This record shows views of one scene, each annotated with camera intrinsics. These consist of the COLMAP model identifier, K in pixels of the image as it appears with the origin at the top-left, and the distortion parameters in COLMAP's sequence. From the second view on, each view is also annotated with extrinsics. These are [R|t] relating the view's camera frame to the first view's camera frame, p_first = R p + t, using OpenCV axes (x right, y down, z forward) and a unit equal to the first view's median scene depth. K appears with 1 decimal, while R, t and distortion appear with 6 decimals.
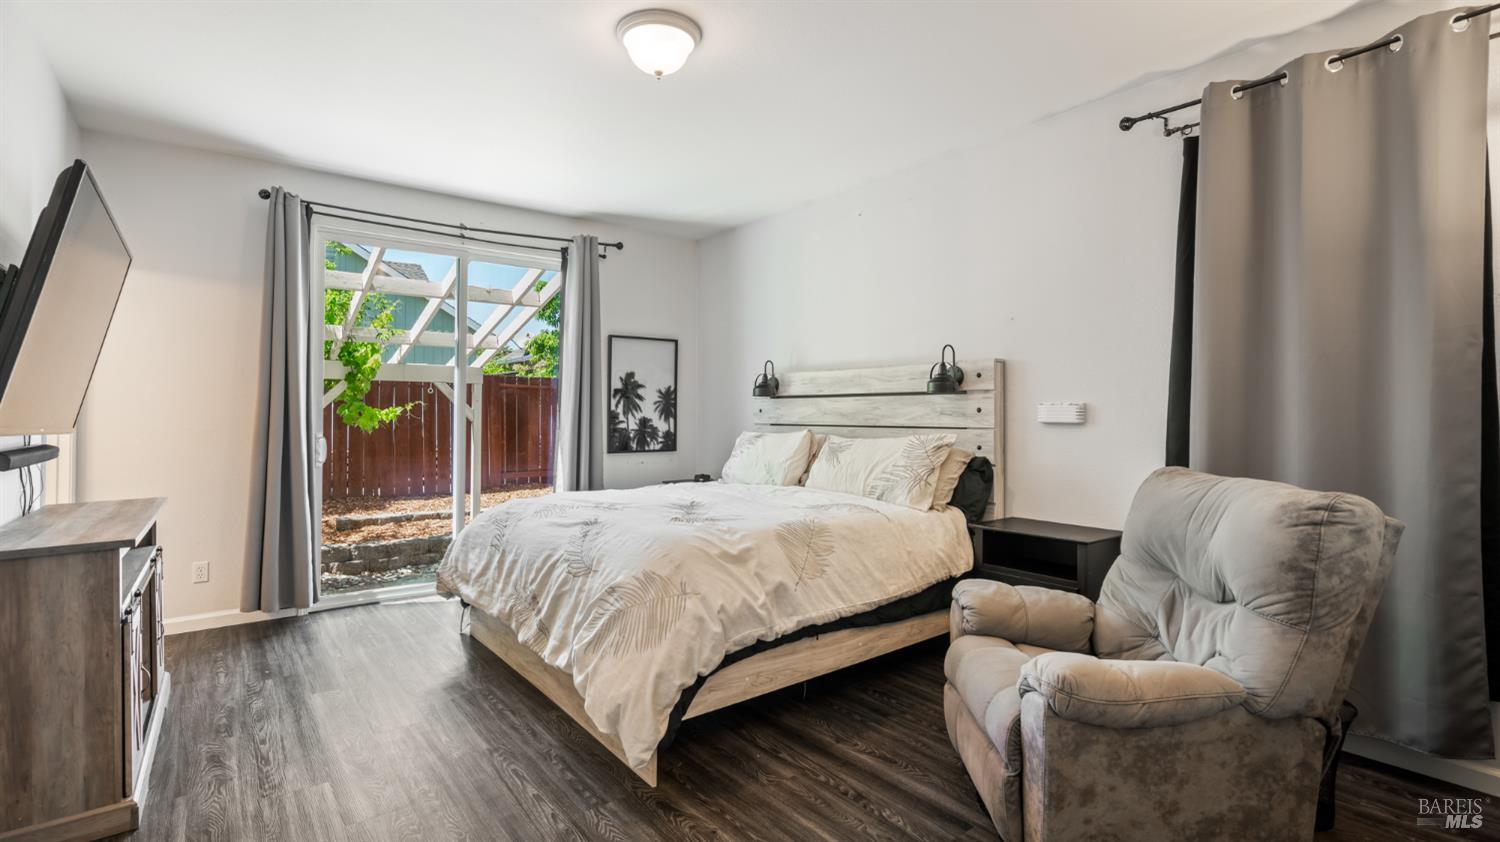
lens RADIAL K [[685.7, 0, 753.0], [0, 685.7, 418.5], [0, 0, 1]] dist [-0.010469, 0.004633]
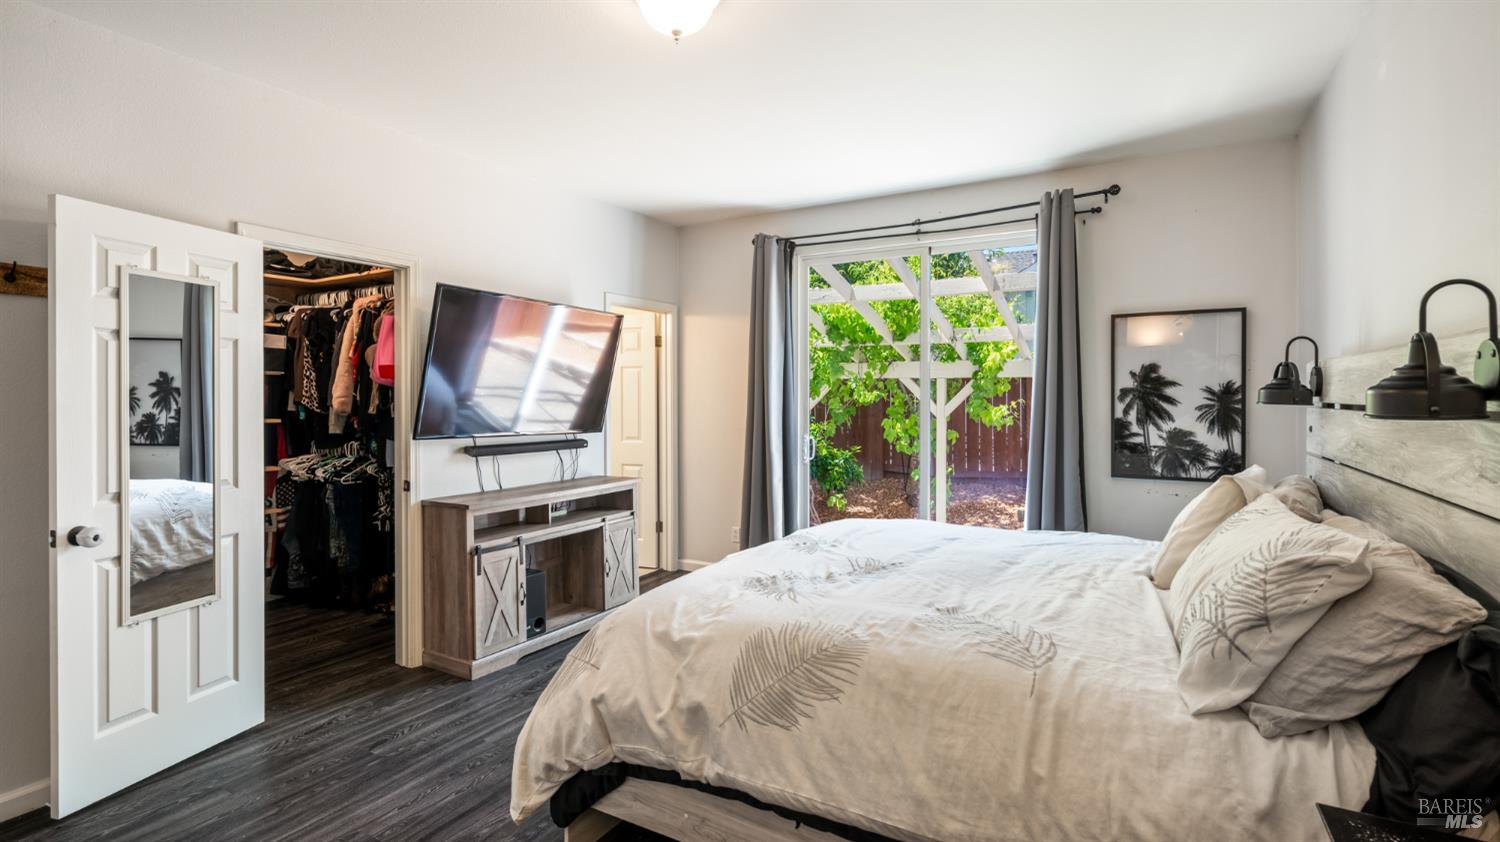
lens RADIAL K [[685.7, 0, 743.8], [0, 685.7, 412.3], [0, 0, 1]] dist [-0.010469, 0.004633]
pose [[0.383006, 0.021005, -0.923507, 0.308380], [-0.006682, 0.999778, 0.019968, -0.029702], [0.923722, -0.001477, 0.383061, 0.351967]]
